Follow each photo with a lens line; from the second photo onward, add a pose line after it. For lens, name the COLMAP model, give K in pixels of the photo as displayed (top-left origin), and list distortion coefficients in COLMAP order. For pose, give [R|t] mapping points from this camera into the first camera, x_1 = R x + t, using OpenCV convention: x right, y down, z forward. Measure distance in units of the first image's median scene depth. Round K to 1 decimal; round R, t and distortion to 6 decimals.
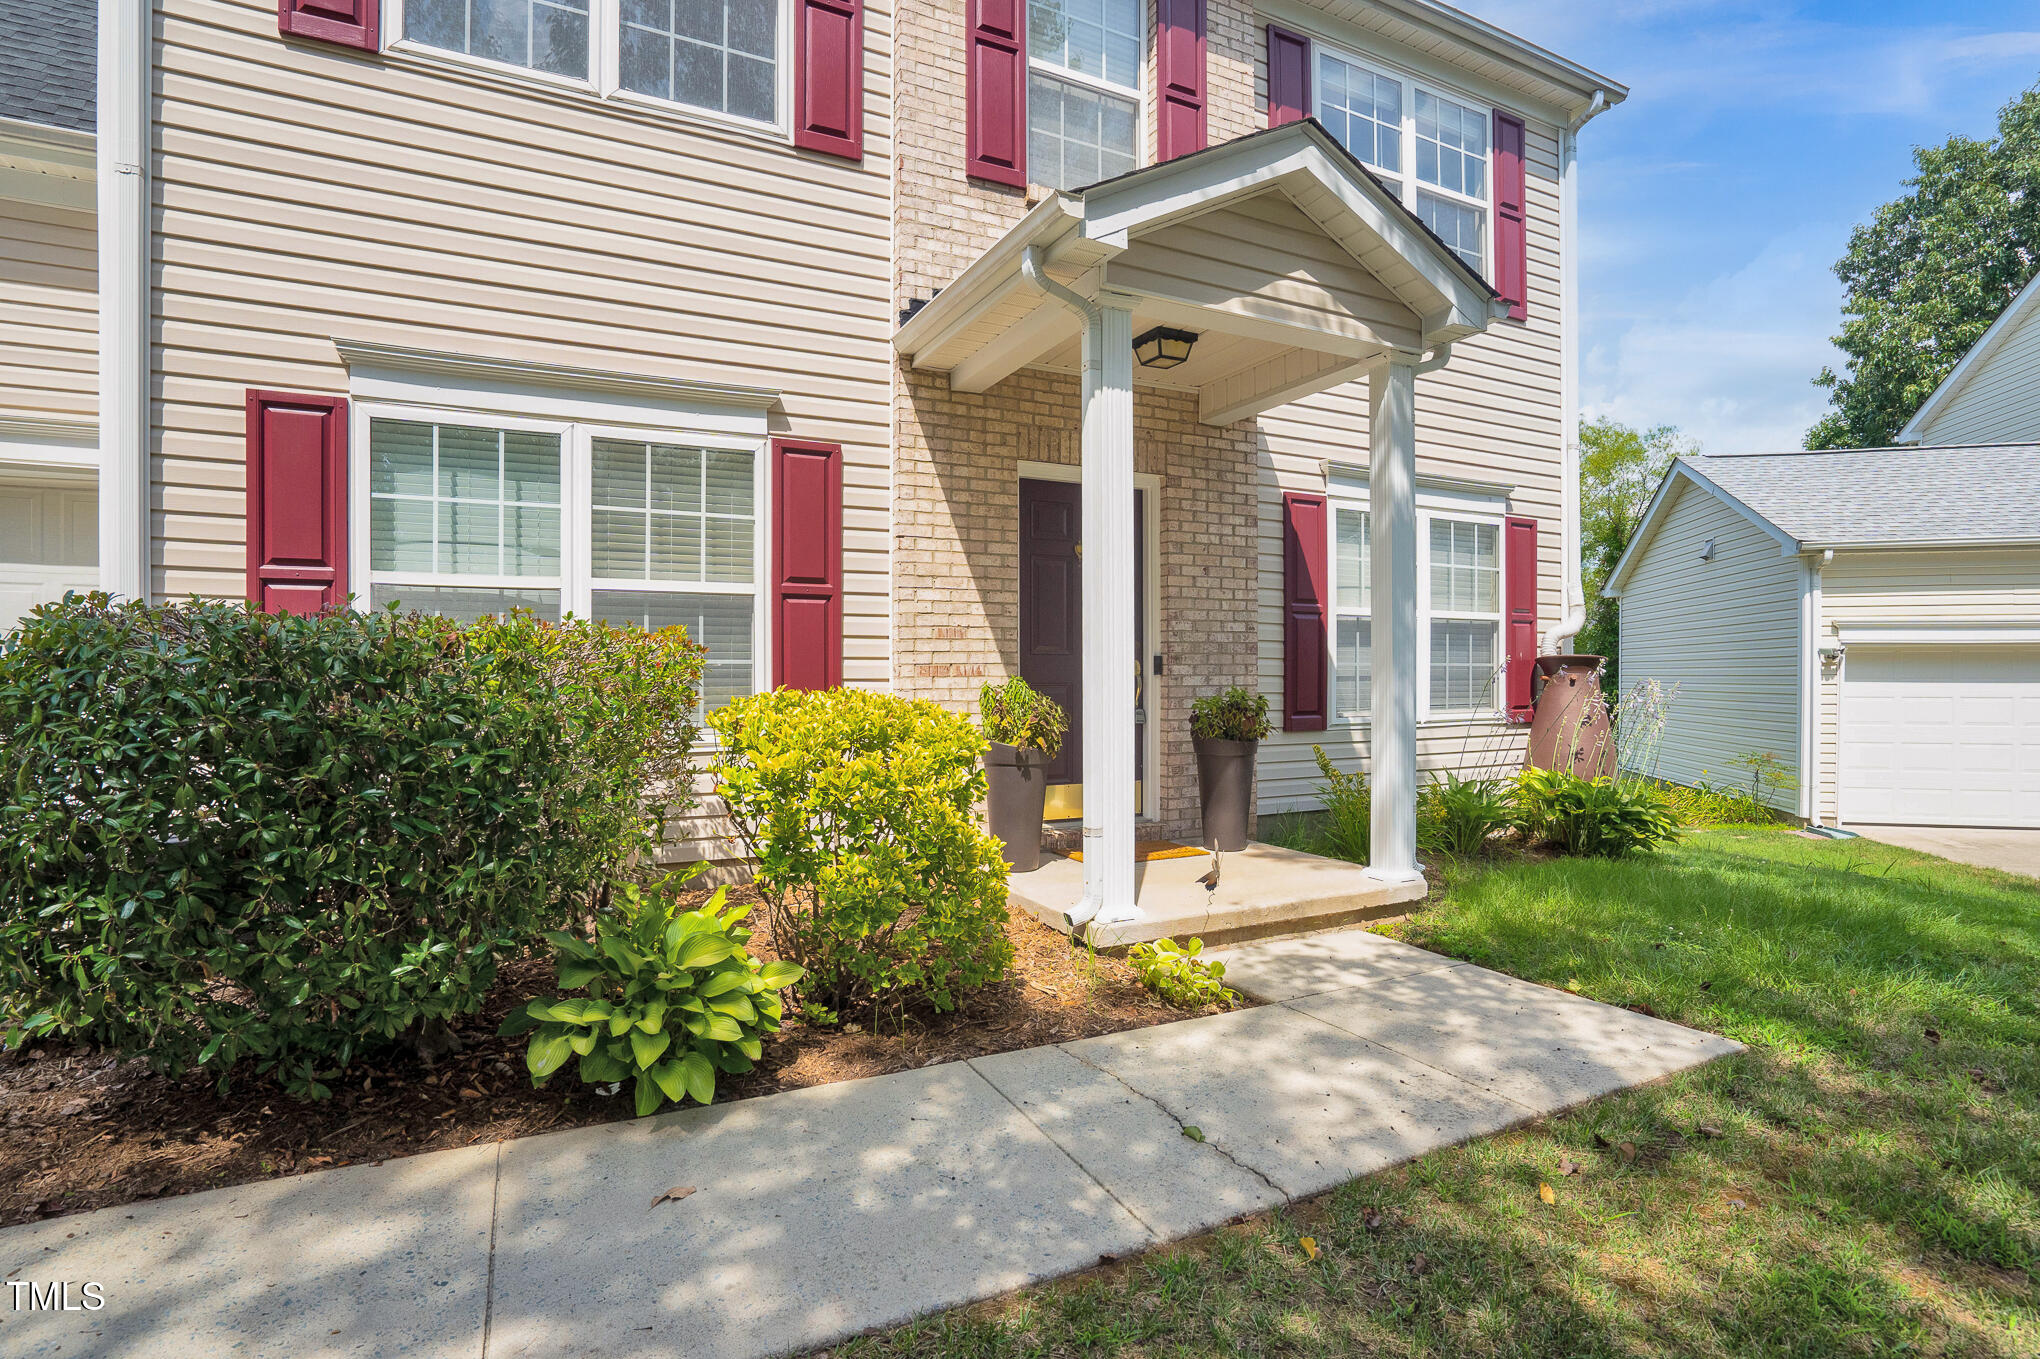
lens RADIAL K [[1014.9, 0, 1021.0], [0, 1014.9, 671.9], [0, 0, 1]] dist [-0.030145, 0.003897]
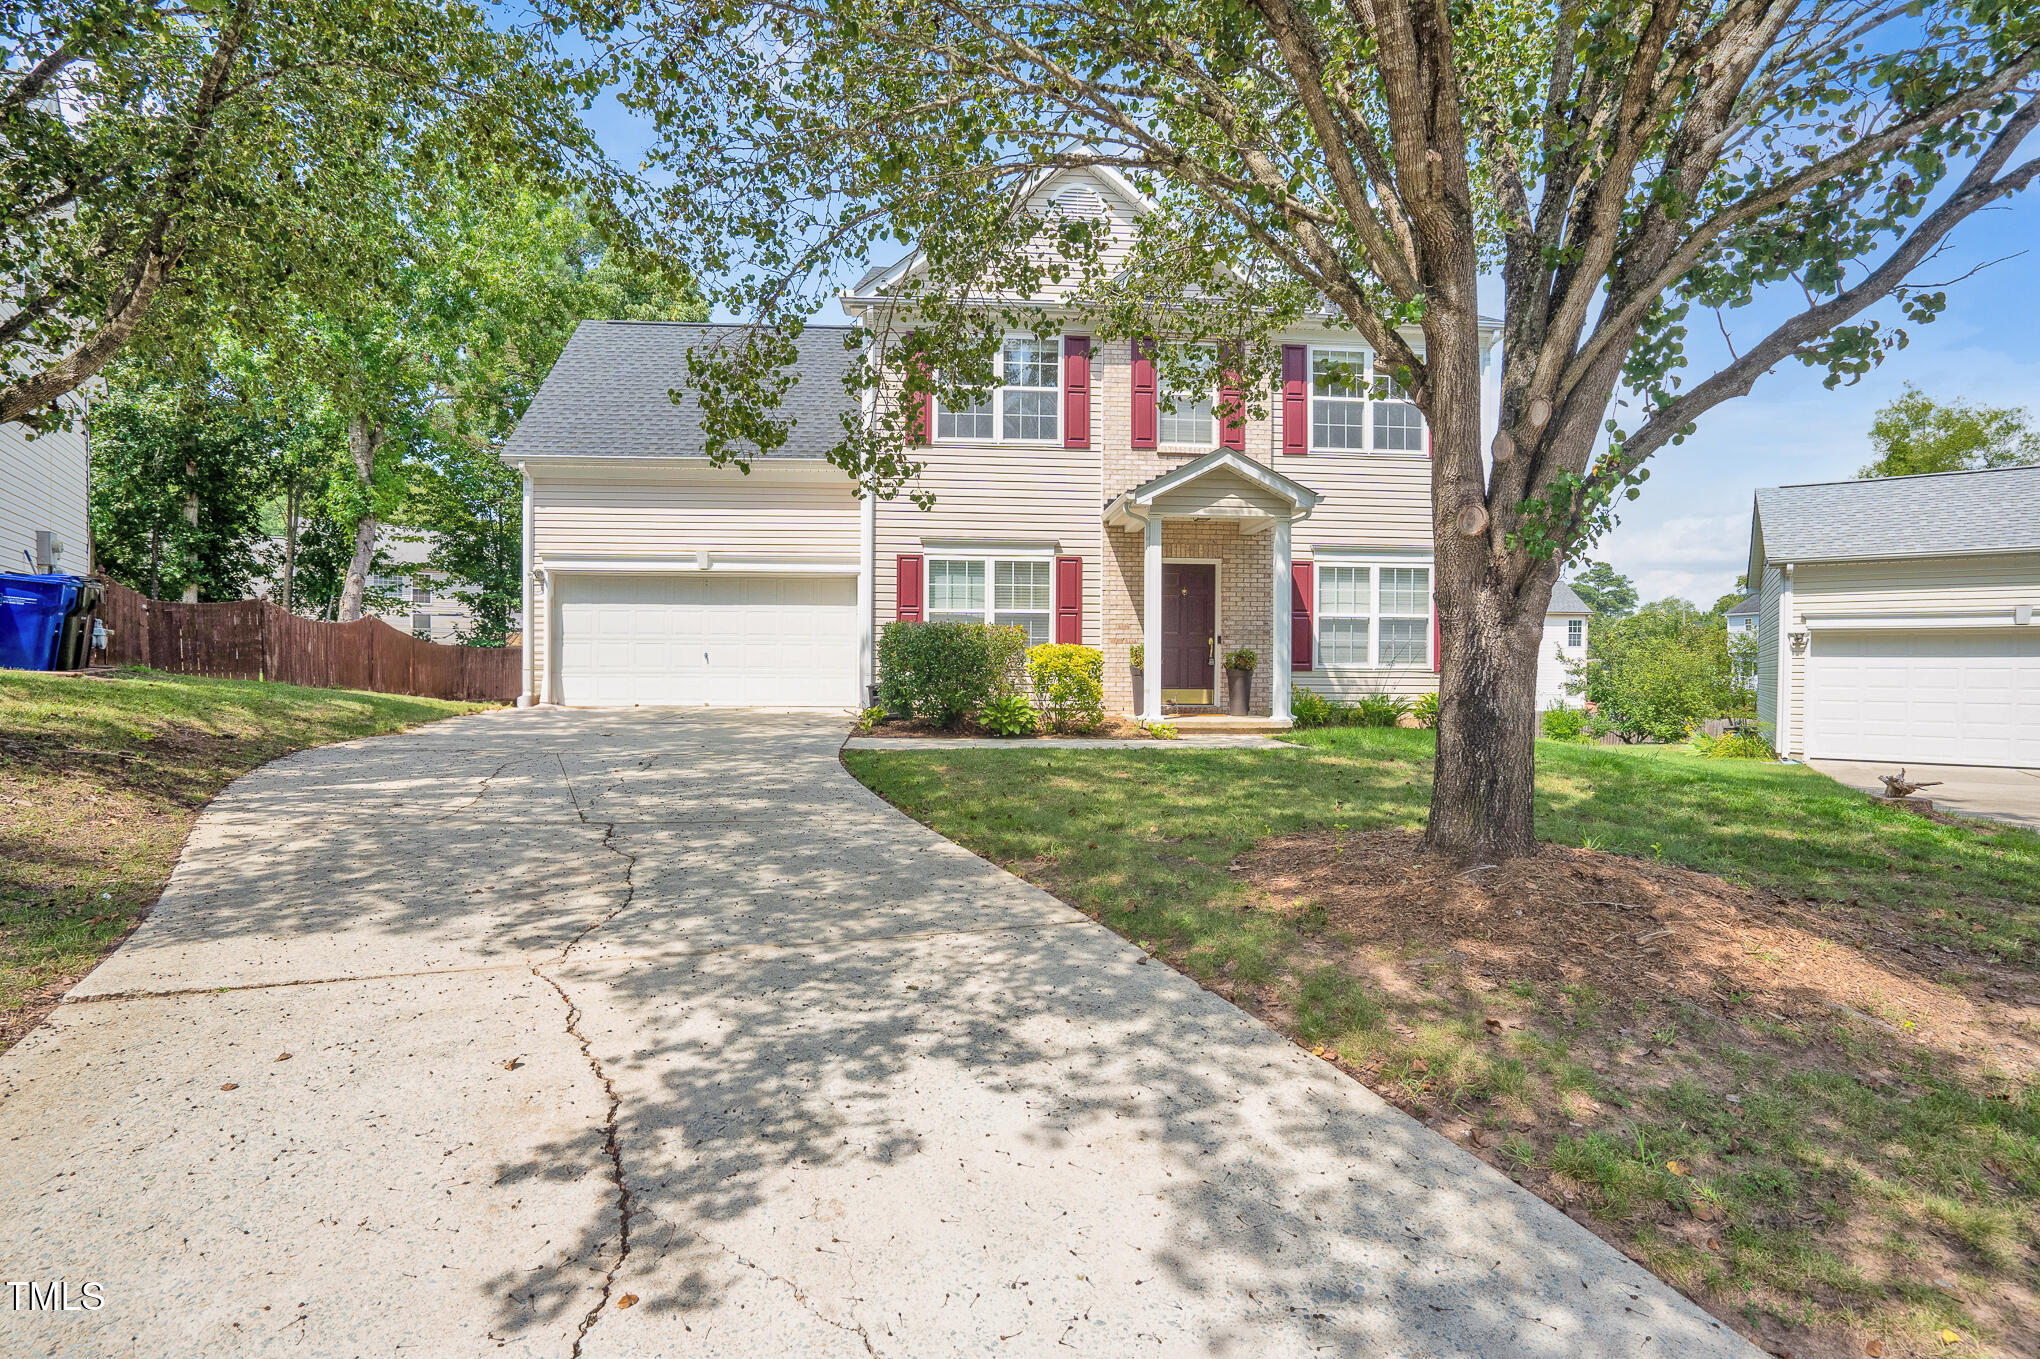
lens RADIAL K [[1014.9, 0, 1021.9], [0, 1014.9, 672.4], [0, 0, 1]] dist [-0.030145, 0.003897]
pose [[0.932171, 0.005139, -0.361981, 0.660832], [-0.004742, 0.999987, 0.001984, 0.078060], [0.361986, -0.000133, 0.932183, -1.586752]]
